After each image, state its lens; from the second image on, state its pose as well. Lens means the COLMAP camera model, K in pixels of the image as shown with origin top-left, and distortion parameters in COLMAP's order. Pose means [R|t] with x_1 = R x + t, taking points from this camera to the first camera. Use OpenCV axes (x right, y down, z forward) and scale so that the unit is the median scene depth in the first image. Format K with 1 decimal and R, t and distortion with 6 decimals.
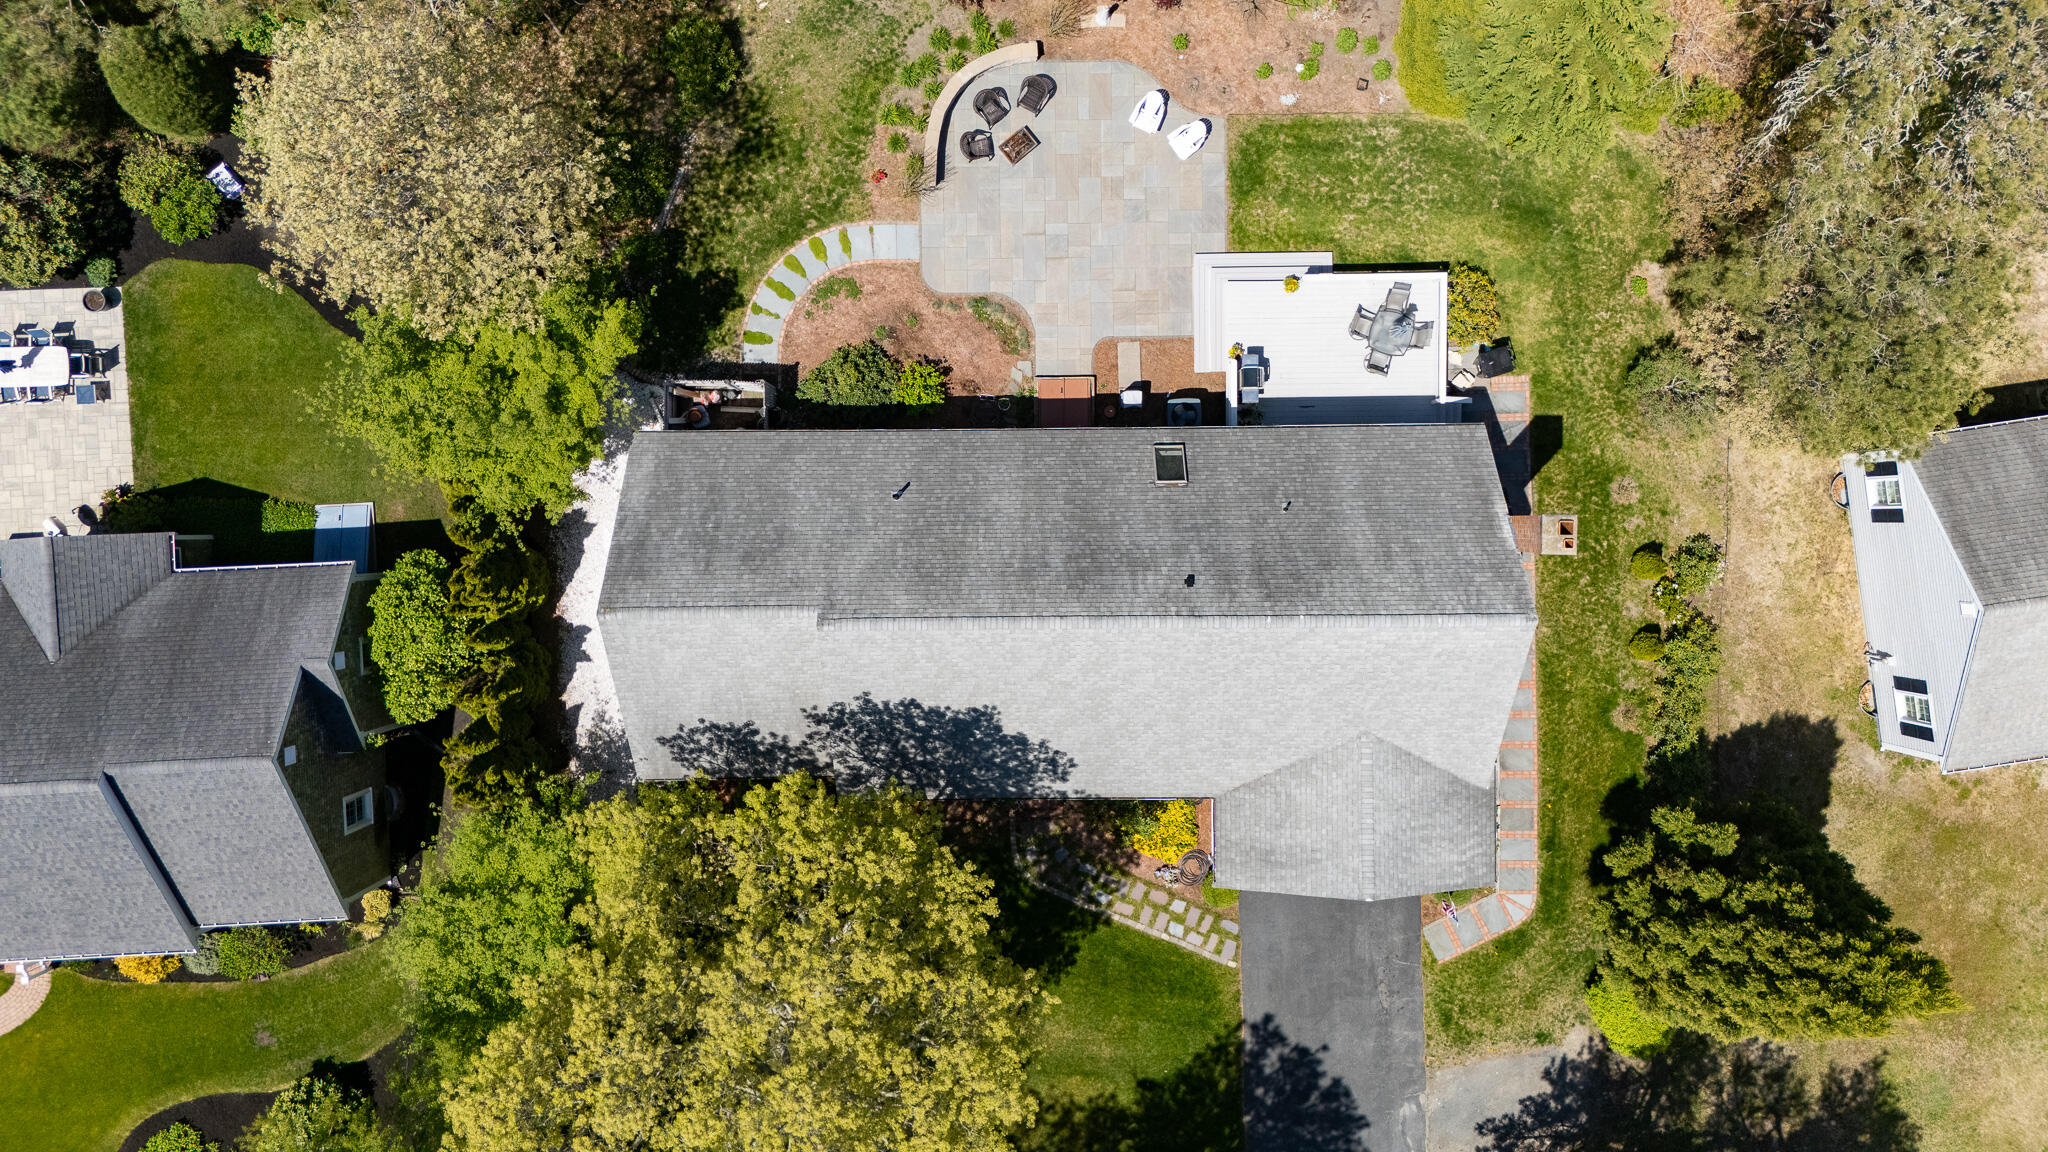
lens RADIAL K [[1506.3, 0, 1032.7], [0, 1506.3, 568.7], [0, 0, 1]] dist [0.051031, -0.036739]
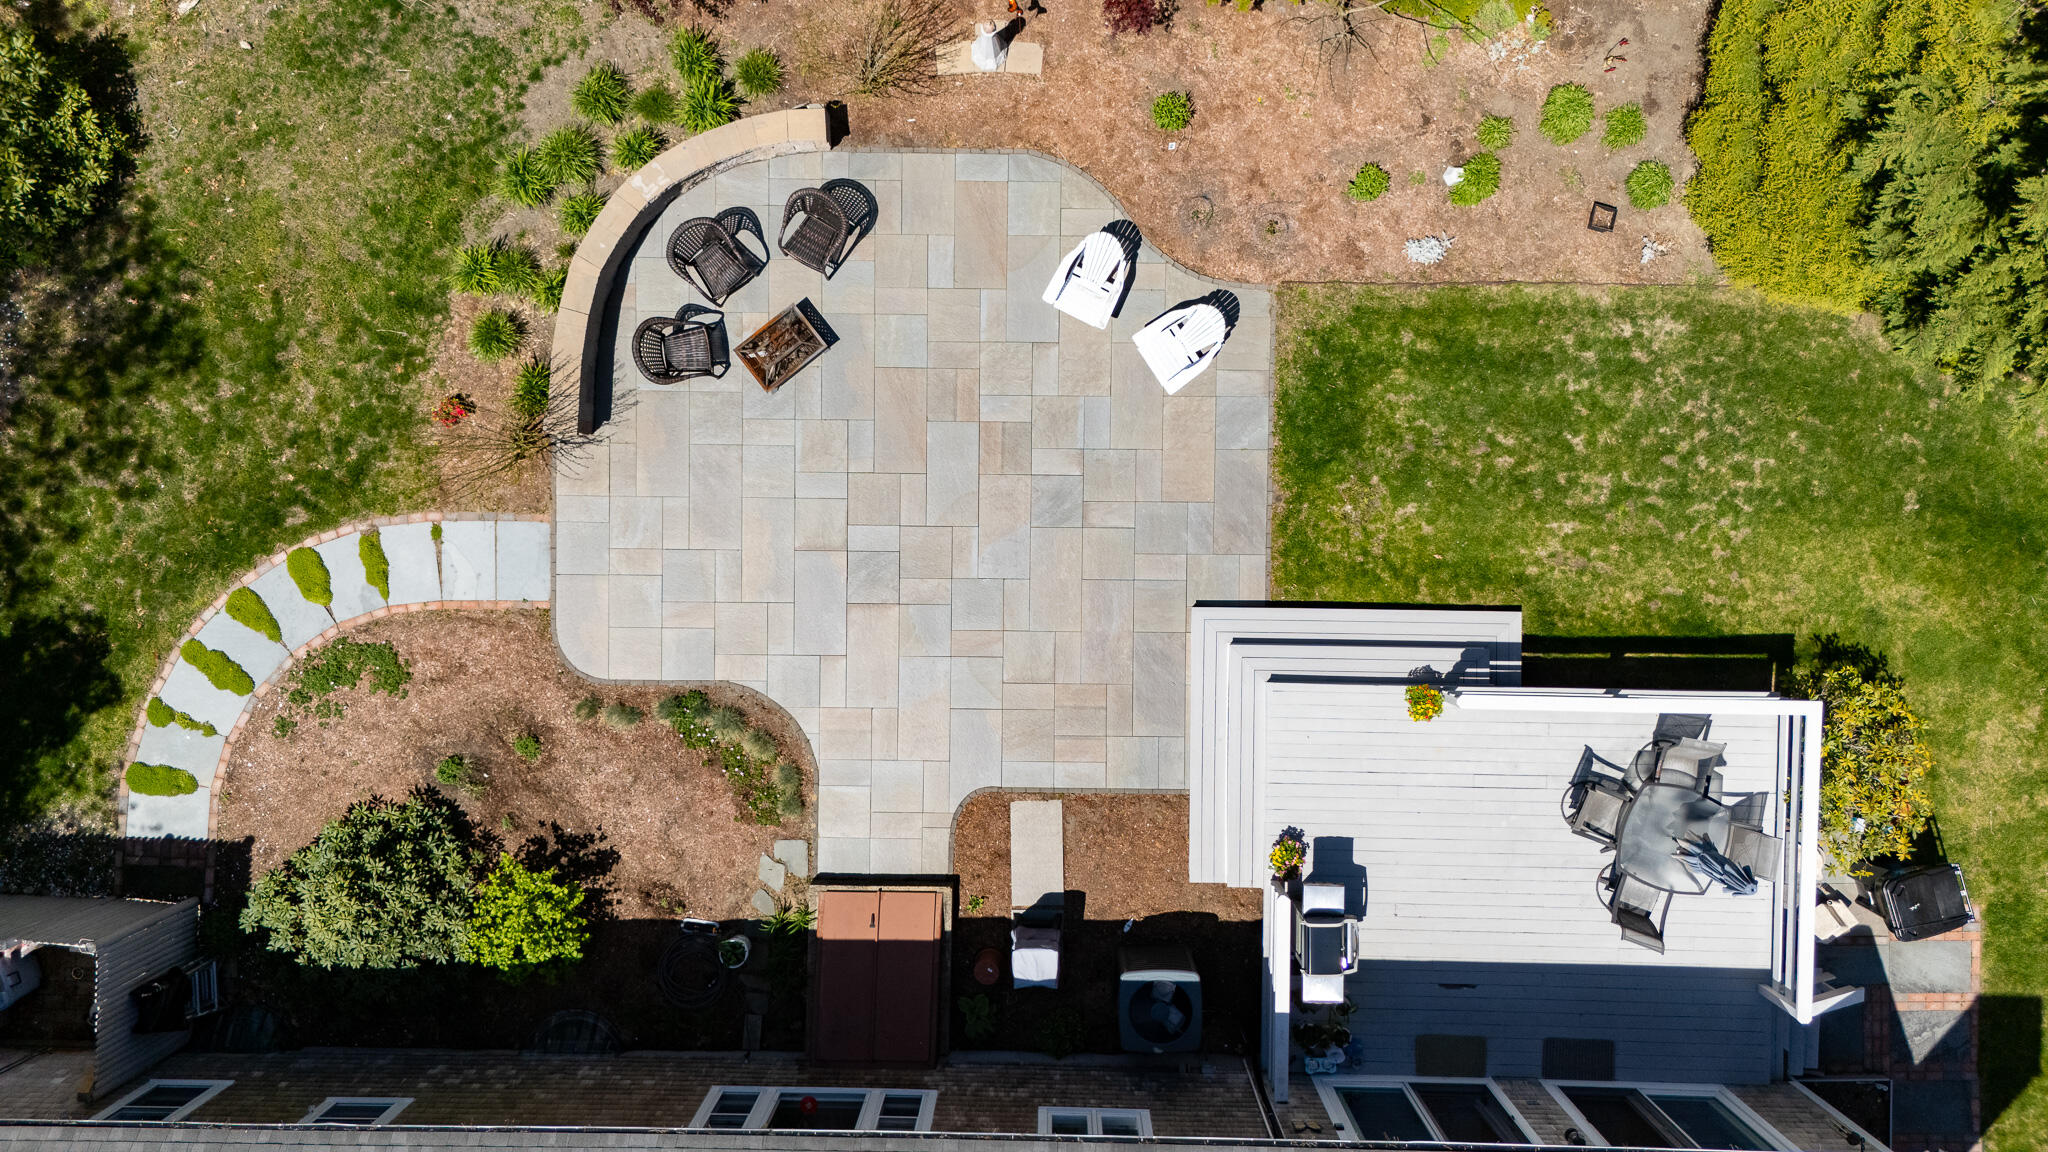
lens RADIAL K [[1506.3, 0, 1032.7], [0, 1506.3, 568.7], [0, 0, 1]] dist [0.051031, -0.036739]
pose [[0.999245, 0.025742, -0.029100, 0.074357], [-0.025823, 0.999664, -0.002397, -0.217732], [0.029029, 0.003147, 0.999574, 0.576422]]
